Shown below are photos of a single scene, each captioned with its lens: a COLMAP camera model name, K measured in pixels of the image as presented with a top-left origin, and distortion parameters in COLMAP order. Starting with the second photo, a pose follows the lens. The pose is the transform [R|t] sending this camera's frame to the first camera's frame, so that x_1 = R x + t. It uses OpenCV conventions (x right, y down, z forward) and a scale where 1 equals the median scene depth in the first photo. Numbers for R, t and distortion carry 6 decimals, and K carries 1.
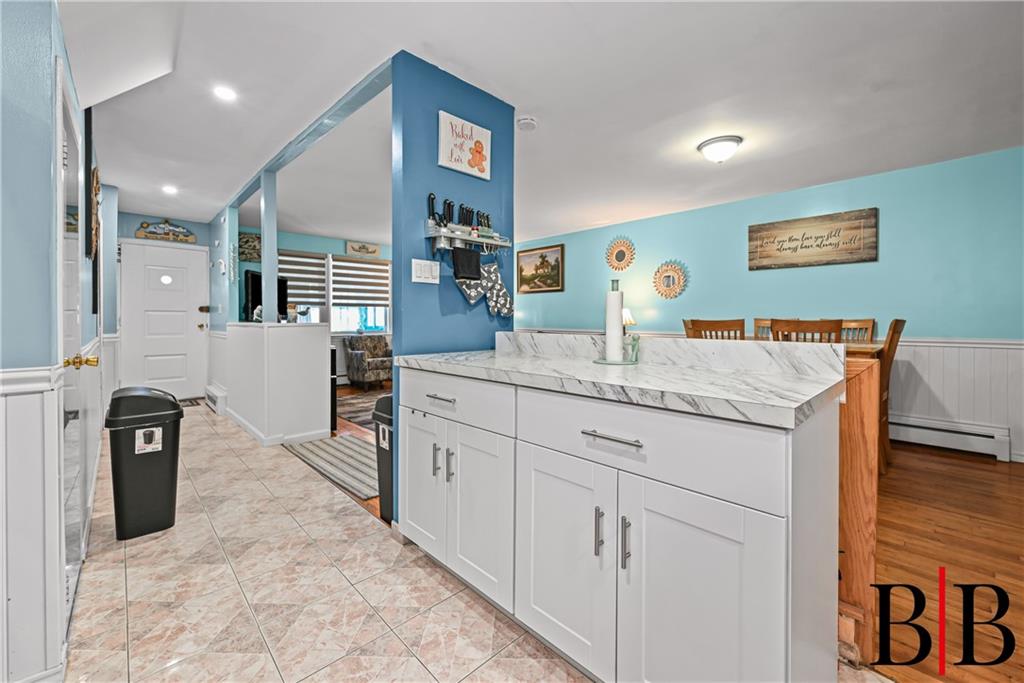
lens RADIAL K [[424.7, 0, 530.6], [0, 424.7, 321.3], [0, 0, 1]] dist [0.000319, -0.004559]
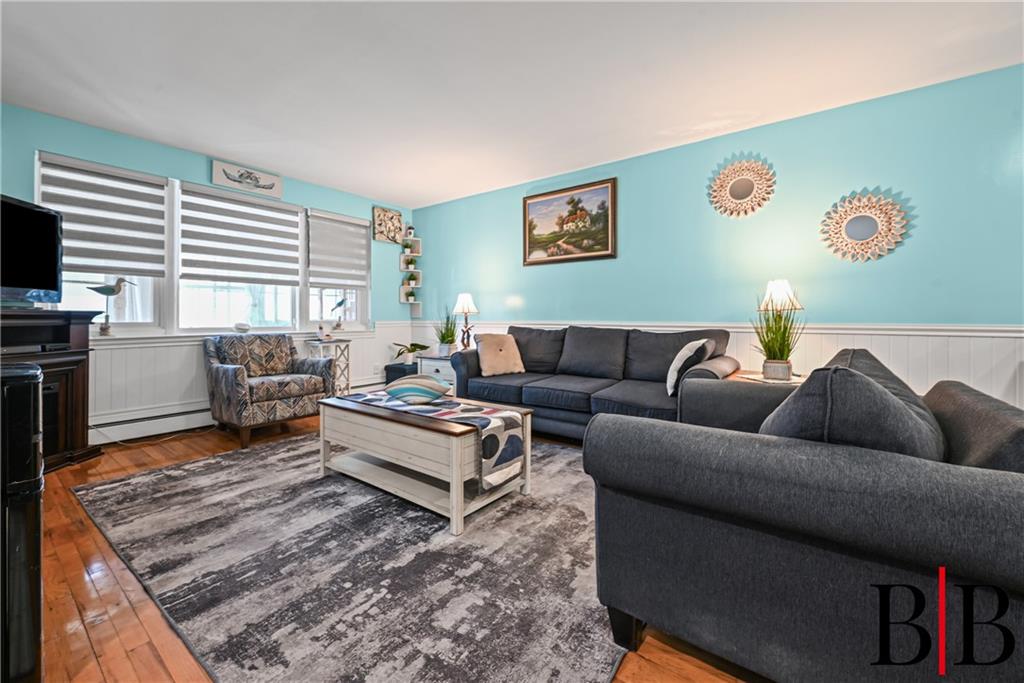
lens RADIAL K [[406.4, 0, 536.6], [0, 406.4, 321.0], [0, 0, 1]] dist [-0.001041, -0.009661]
pose [[0.983713, 0.000018, 0.179746, -0.132655], [-0.000034, 1.000000, 0.000083, 0.017288], [-0.179746, -0.000087, 0.983713, 0.462744]]
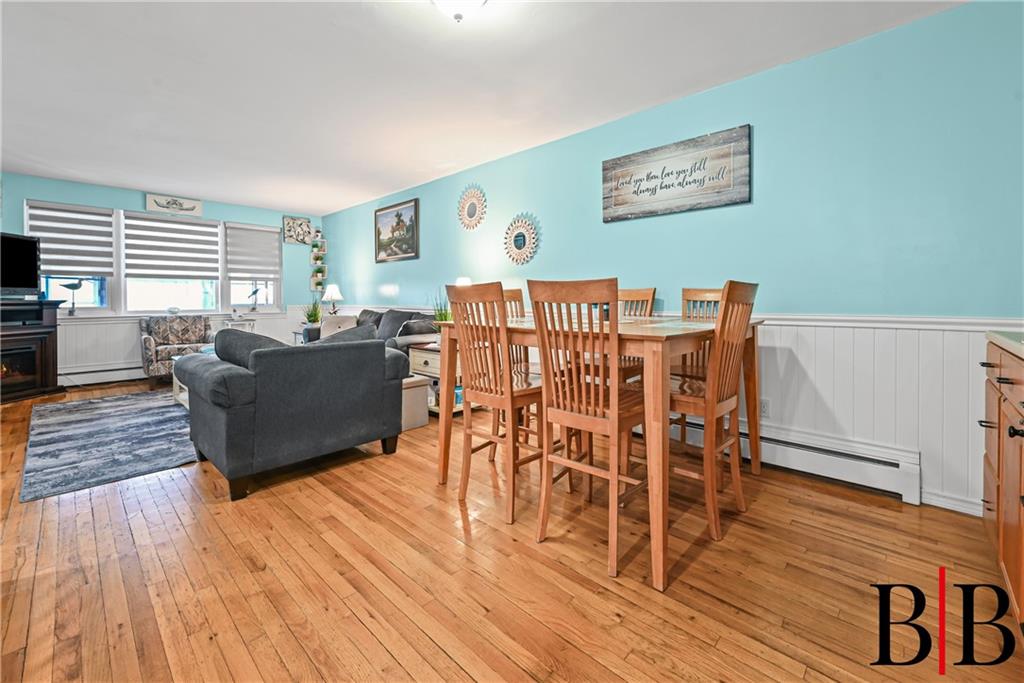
lens RADIAL K [[420.6, 0, 546.6], [0, 420.6, 305.8], [0, 0, 1]] dist [-0.000474, -0.010183]
pose [[0.996559, -0.002188, 0.082864, 0.250124], [0.001523, 0.999966, 0.008086, 0.011361], [-0.082878, -0.007932, 0.996528, 0.201299]]
